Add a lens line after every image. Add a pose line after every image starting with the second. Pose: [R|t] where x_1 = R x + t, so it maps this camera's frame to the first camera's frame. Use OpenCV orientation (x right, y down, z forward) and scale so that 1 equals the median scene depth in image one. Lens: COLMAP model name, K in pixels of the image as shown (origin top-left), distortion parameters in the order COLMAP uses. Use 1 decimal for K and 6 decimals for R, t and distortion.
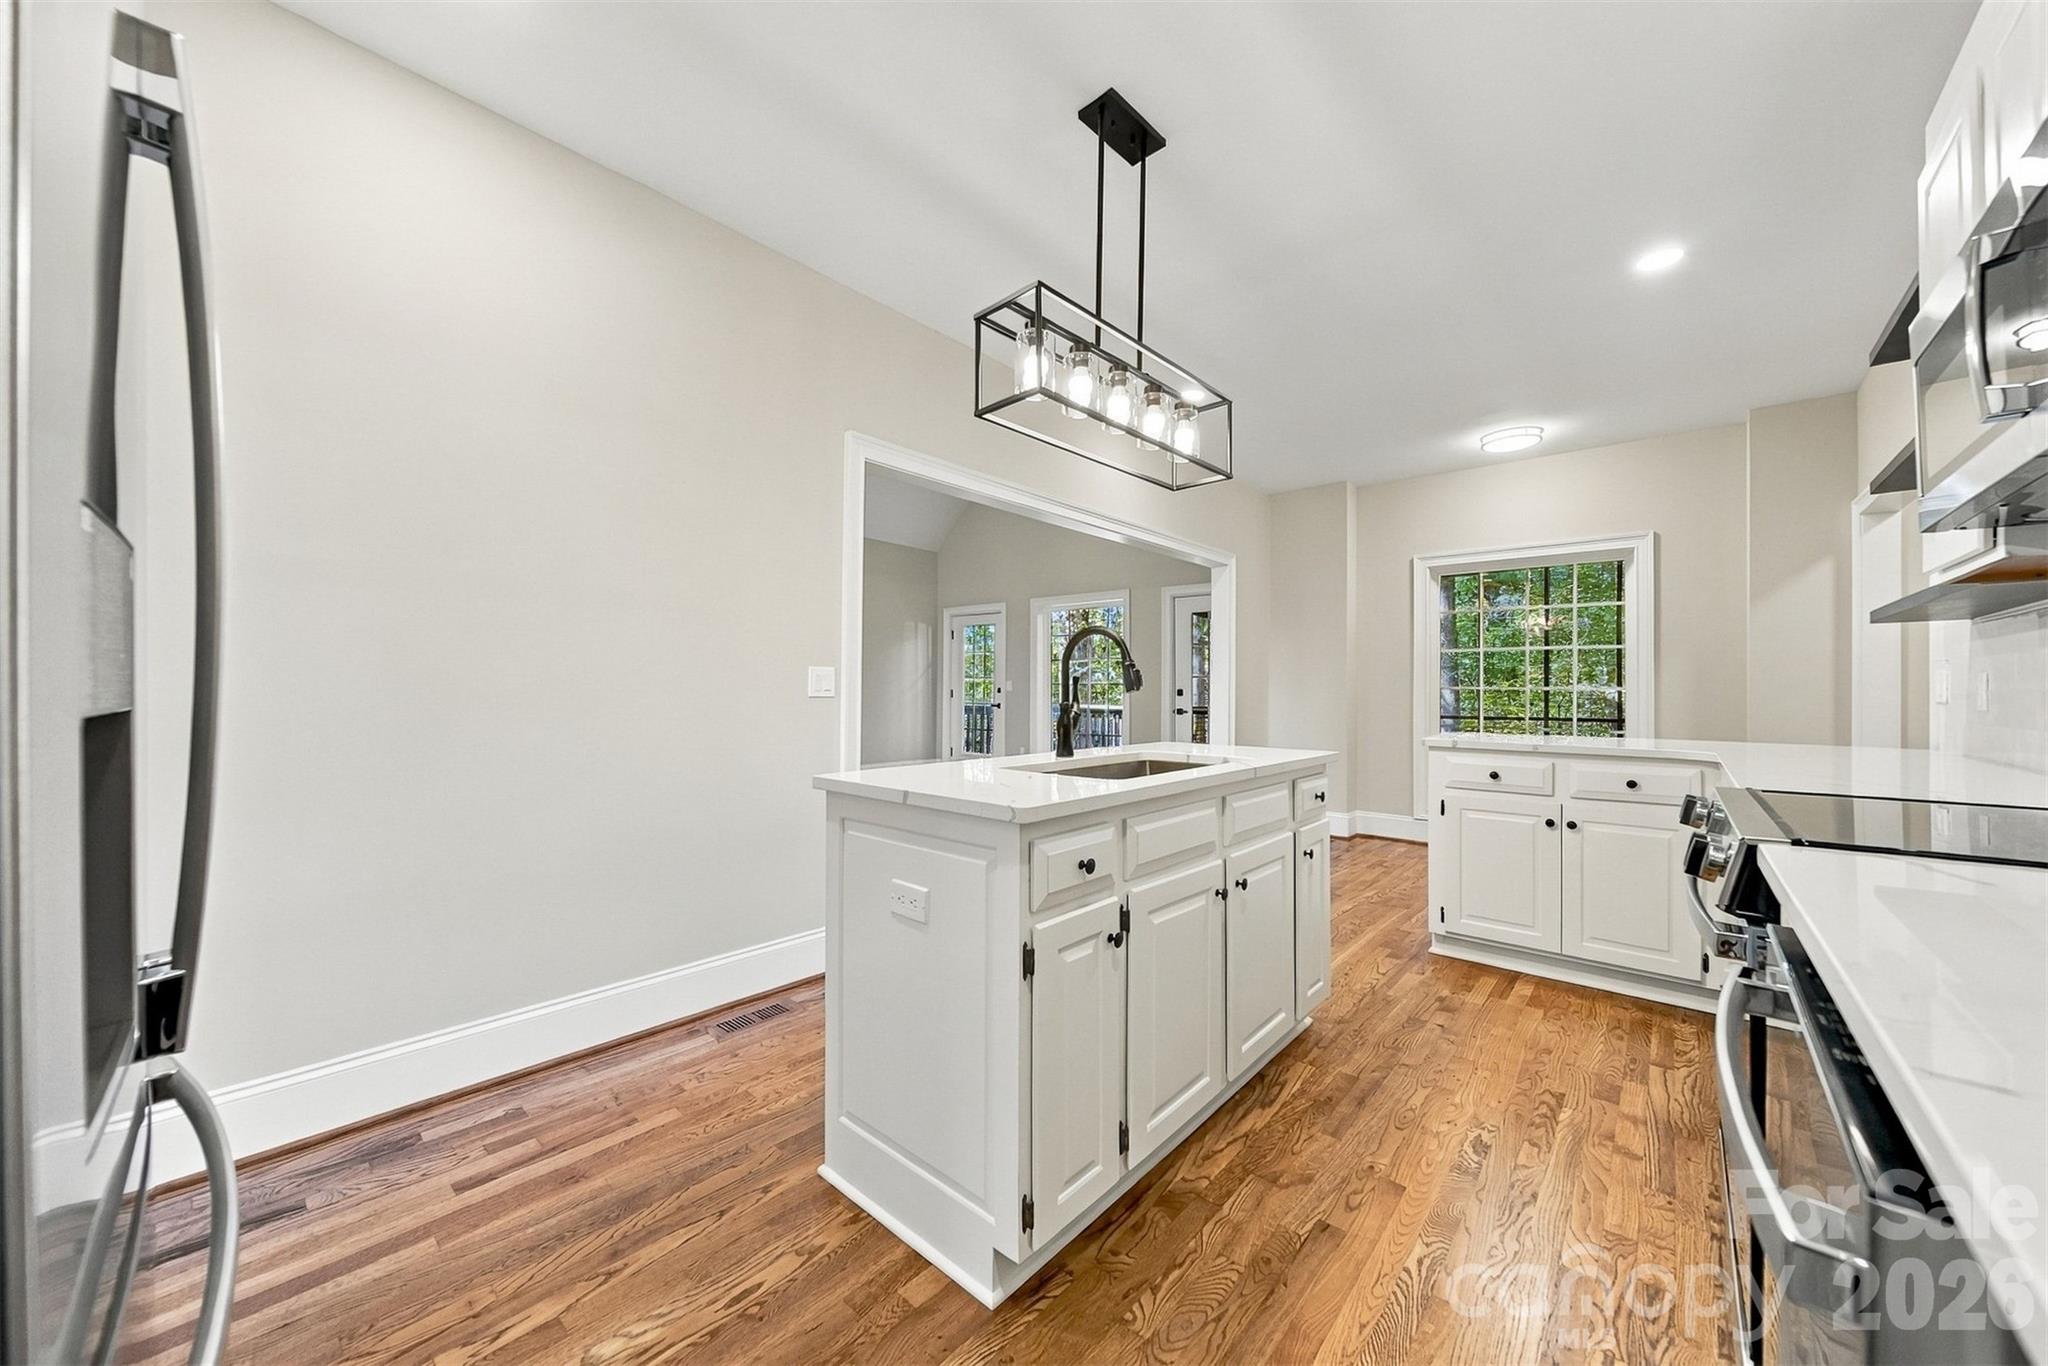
lens RADIAL K [[730.3, 0, 1030.2], [0, 730.3, 683.2], [0, 0, 1]] dist [-0.001756, -0.000142]
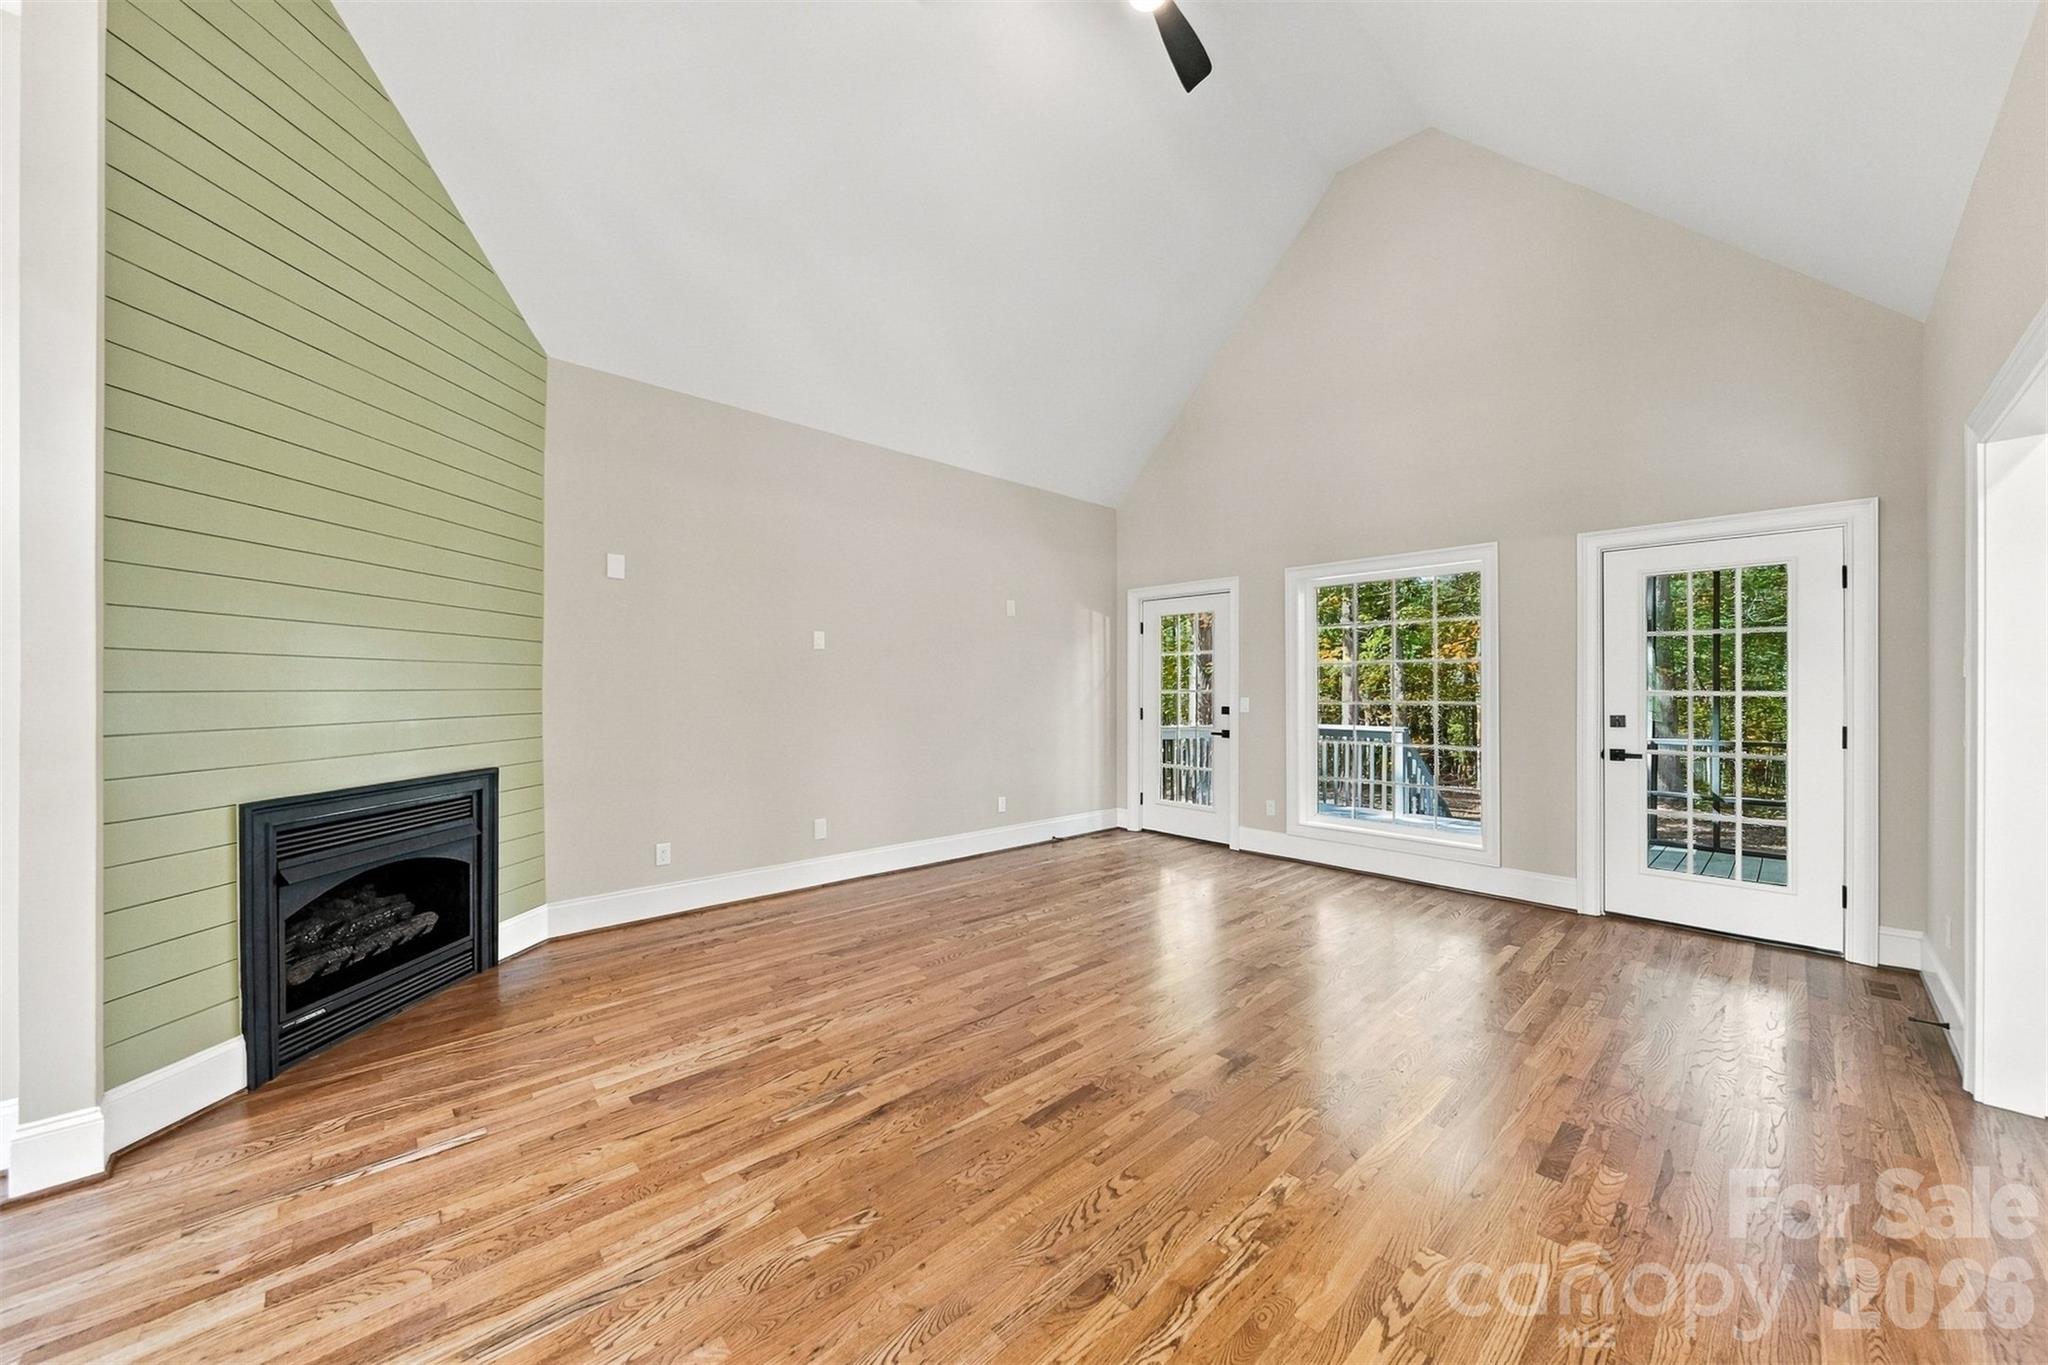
lens RADIAL K [[718.9, 0, 1032.2], [0, 718.9, 689.6], [0, 0, 1]] dist [-0.002454, -0.000210]
pose [[0.995454, -0.005961, -0.095052, -0.627557], [0.006579, 0.999959, 0.006195, -0.058747], [0.095012, -0.006793, 0.995453, 1.372731]]
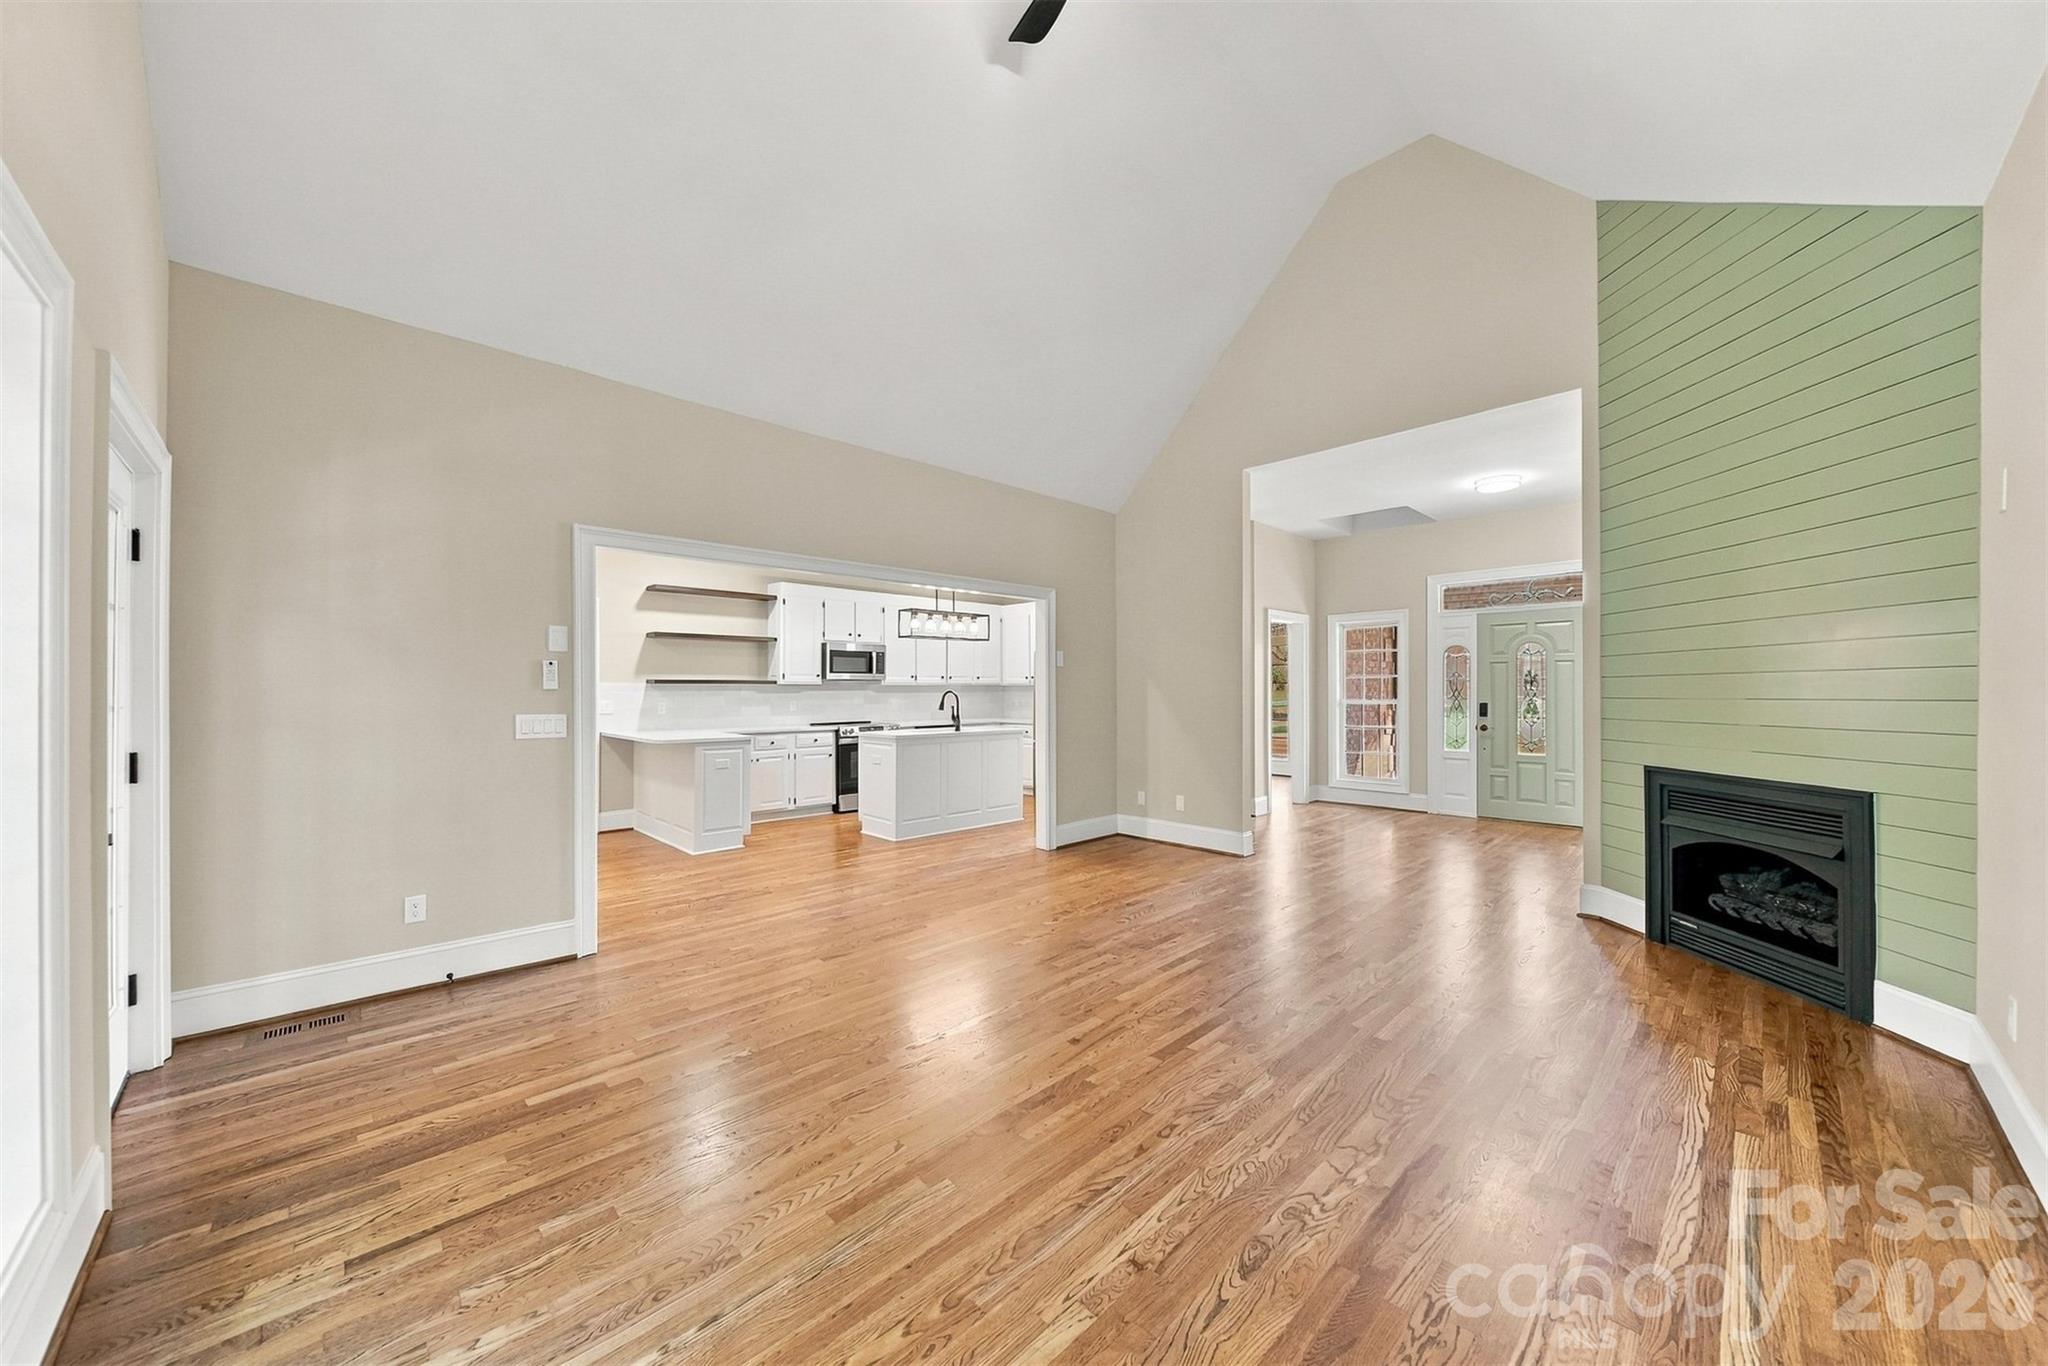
lens RADIAL K [[718.9, 0, 1032.2], [0, 718.9, 690.1], [0, 0, 1]] dist [-0.002454, -0.000210]
pose [[-0.997145, -0.005089, 0.075340, -0.507059], [-0.005601, 0.999963, -0.006586, -0.057773], [-0.075304, -0.006990, -0.997136, 4.072742]]
